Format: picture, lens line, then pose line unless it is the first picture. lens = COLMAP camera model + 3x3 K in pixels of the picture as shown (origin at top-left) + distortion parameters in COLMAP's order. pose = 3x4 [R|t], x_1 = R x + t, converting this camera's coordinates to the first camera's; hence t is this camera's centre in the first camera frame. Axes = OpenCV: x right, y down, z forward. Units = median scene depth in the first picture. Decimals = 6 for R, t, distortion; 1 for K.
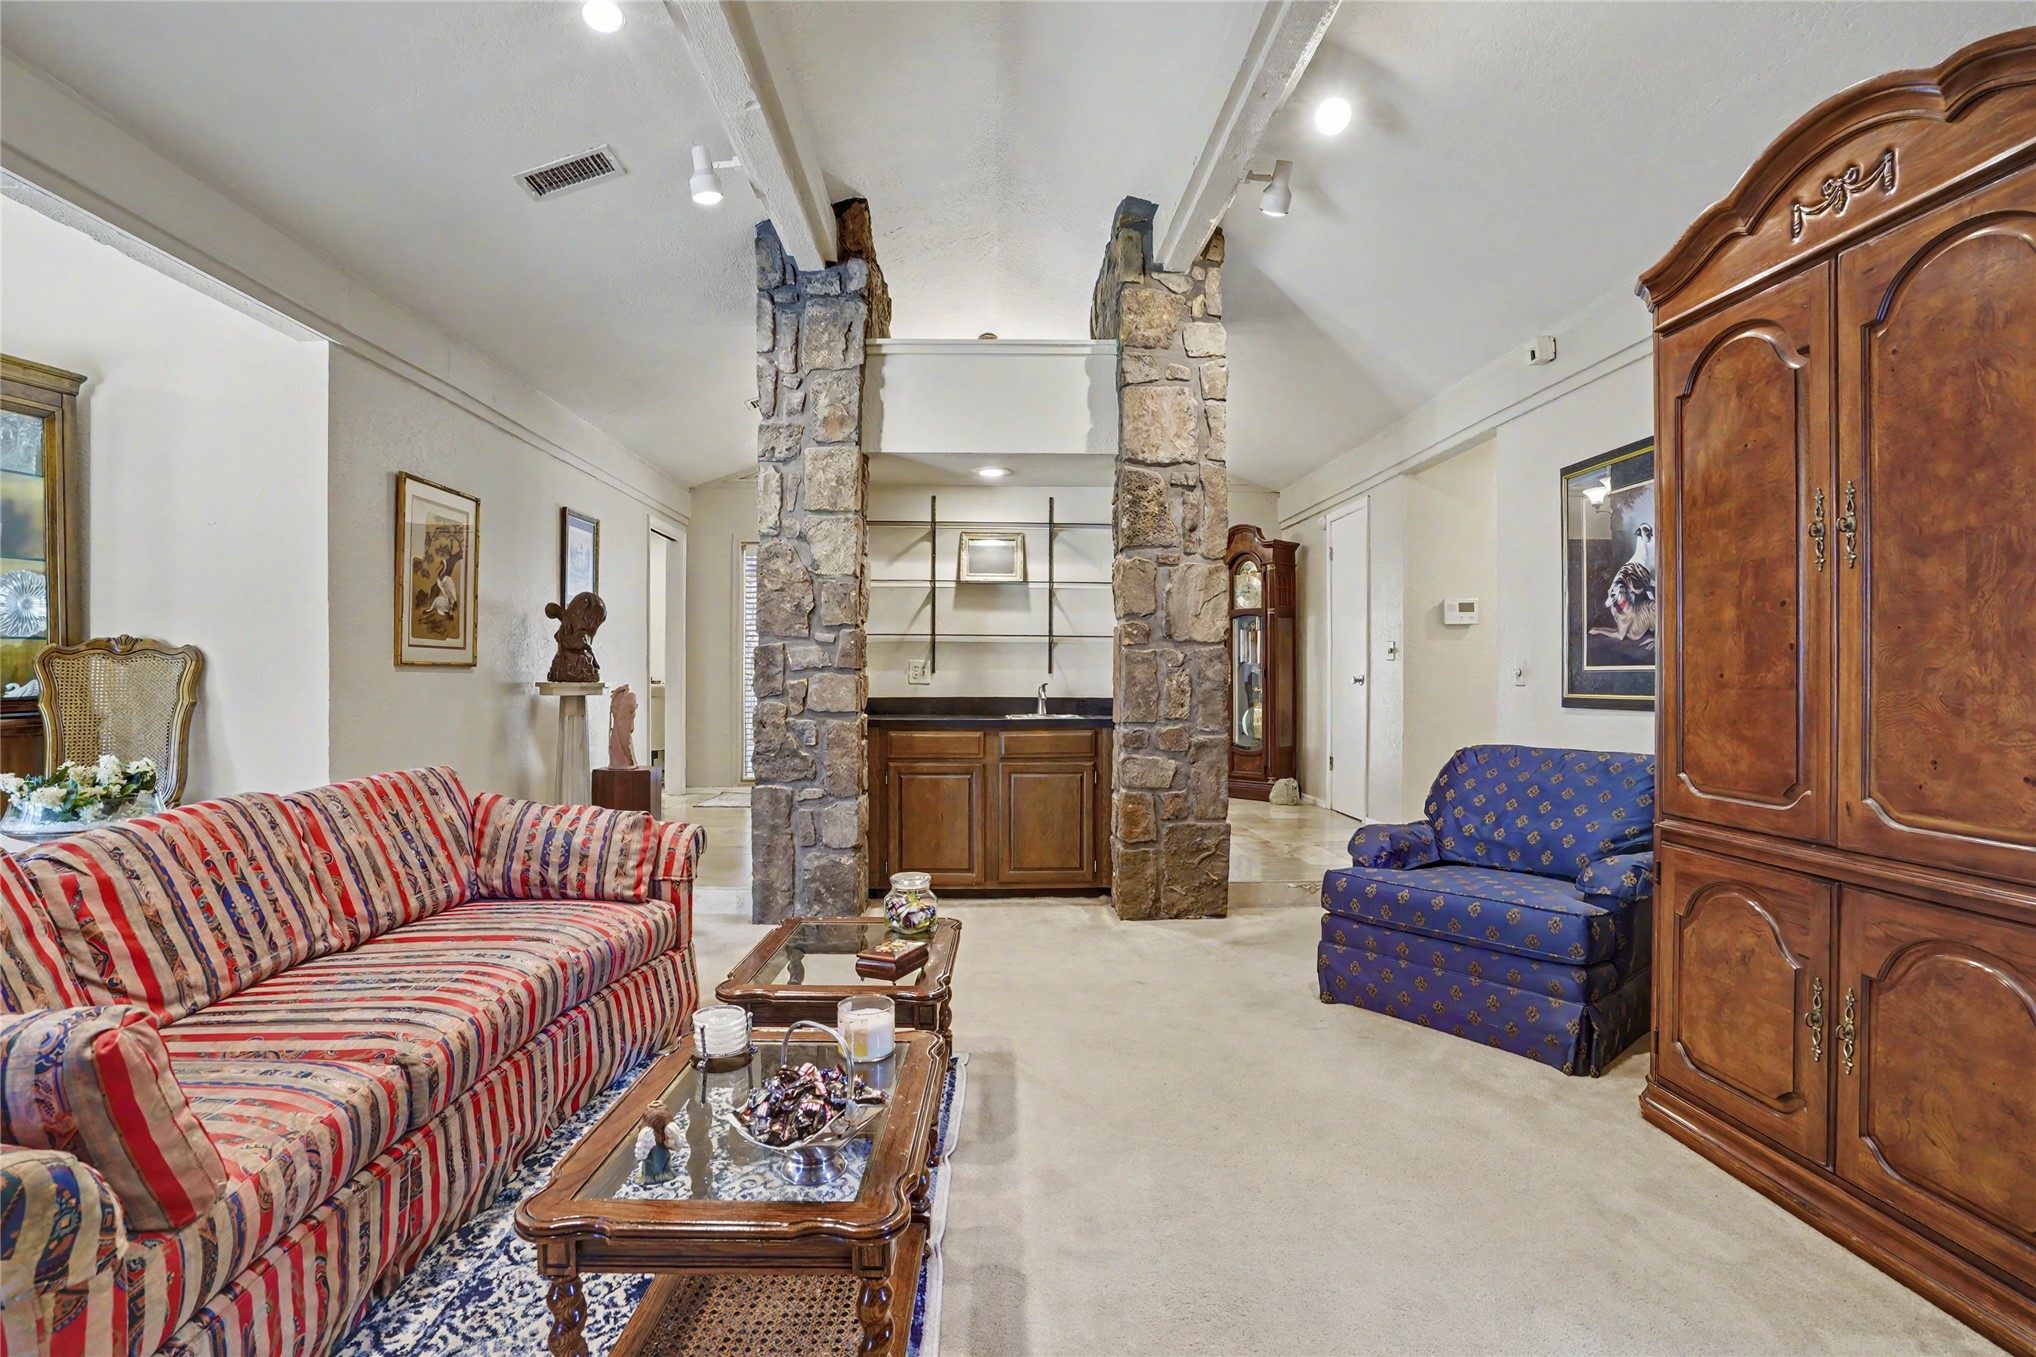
lens RADIAL K [[969.3, 0, 1026.0], [0, 969.3, 654.9], [0, 0, 1]] dist [-0.060065, 0.023395]
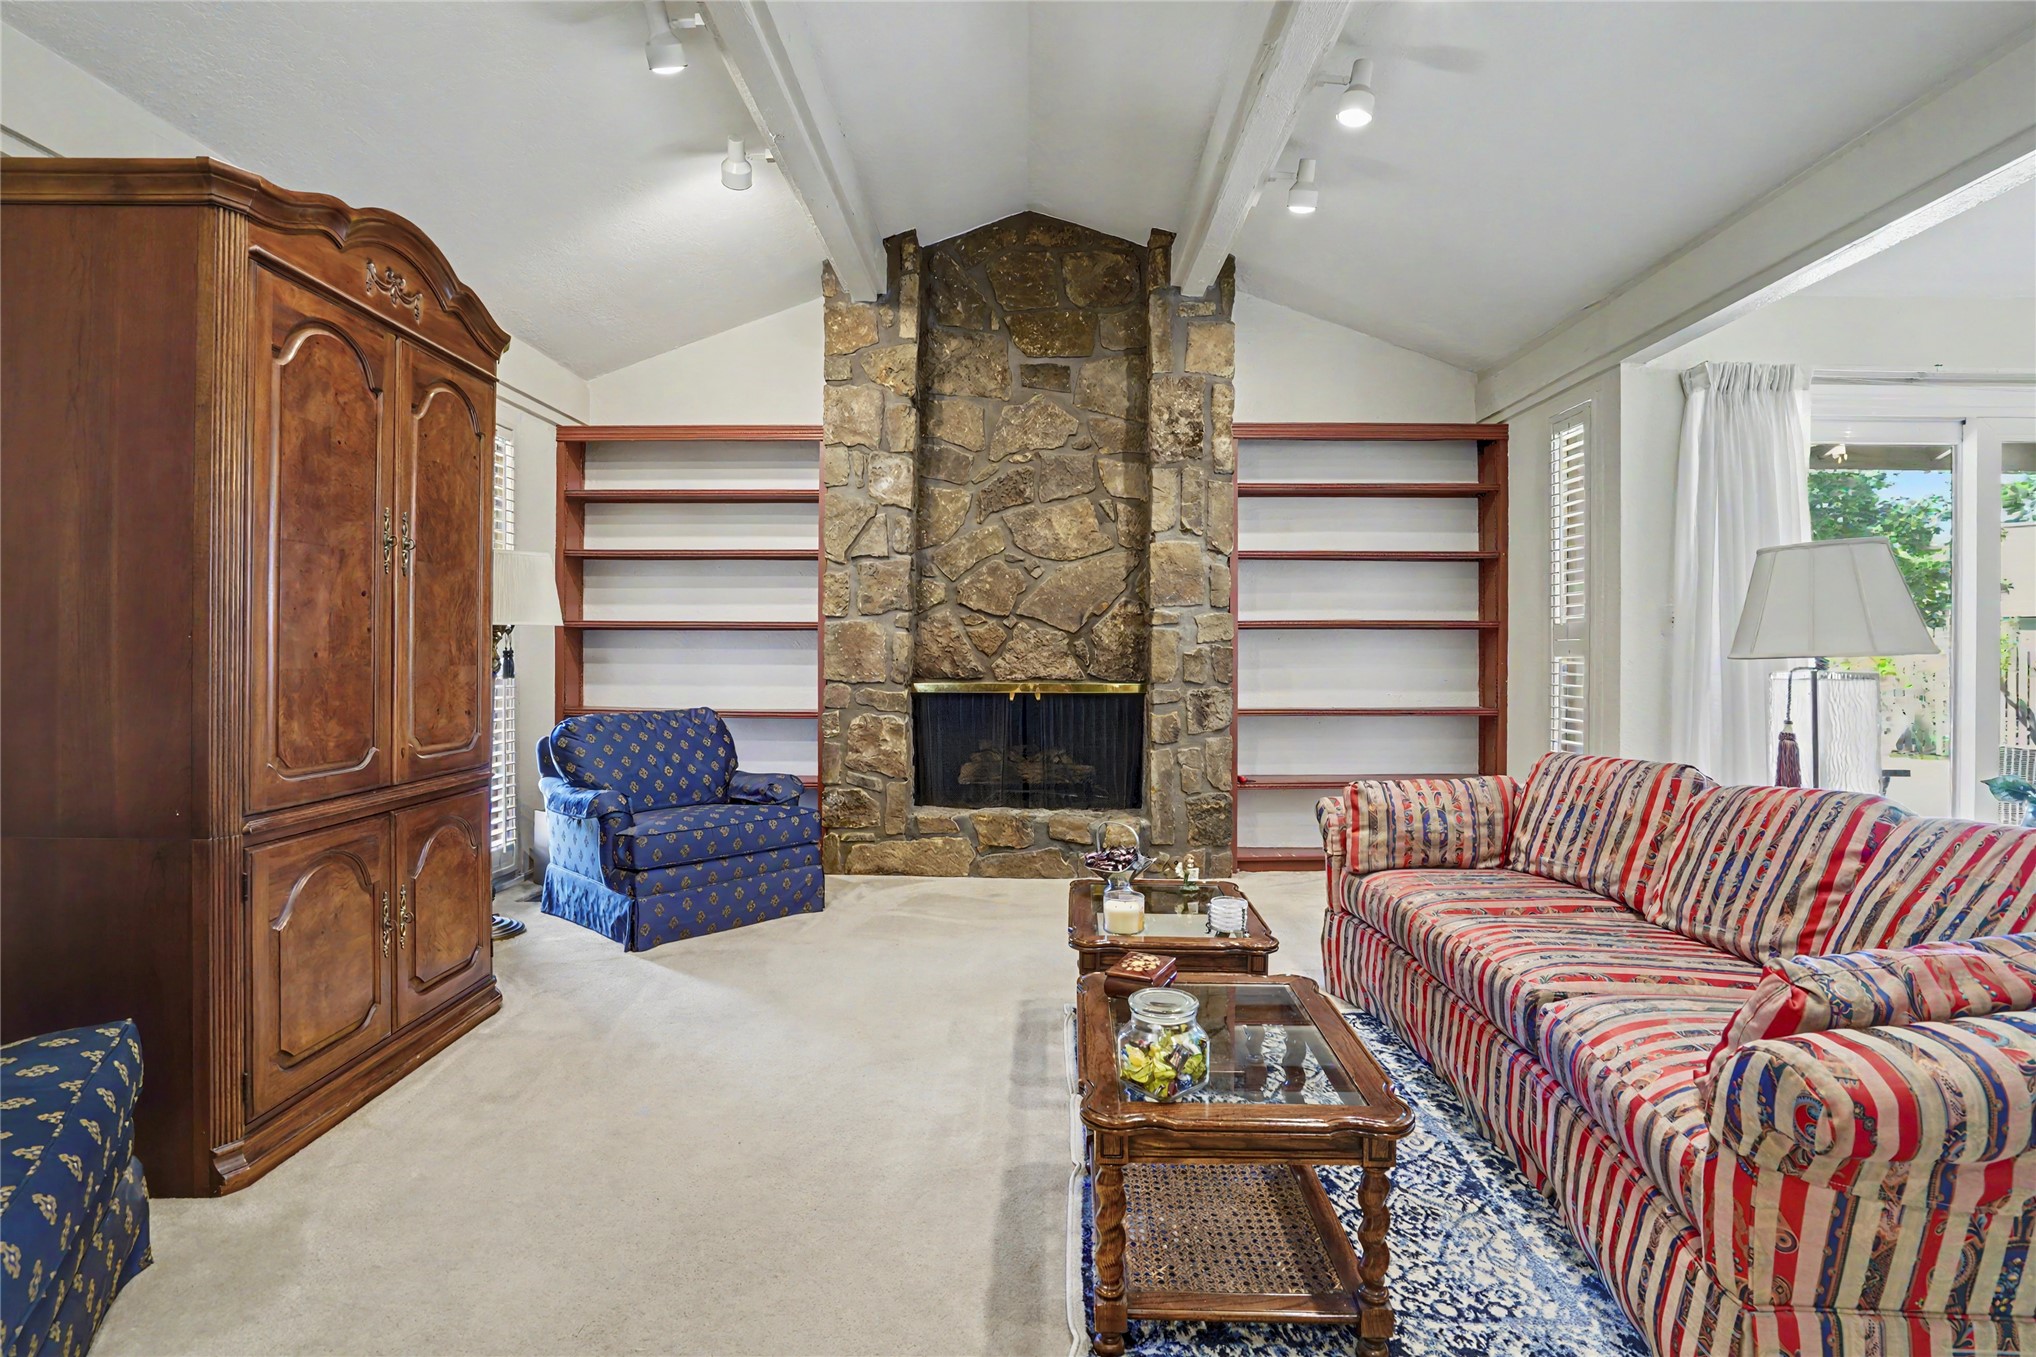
lens RADIAL K [[969.3, 0, 1026.0], [0, 969.3, 654.9], [0, 0, 1]] dist [-0.060065, 0.023395]
pose [[-0.997812, -0.004167, 0.065982, -0.101638], [-0.005868, 0.999655, -0.025616, 0.047138], [-0.065852, -0.025947, -0.997492, 2.130824]]
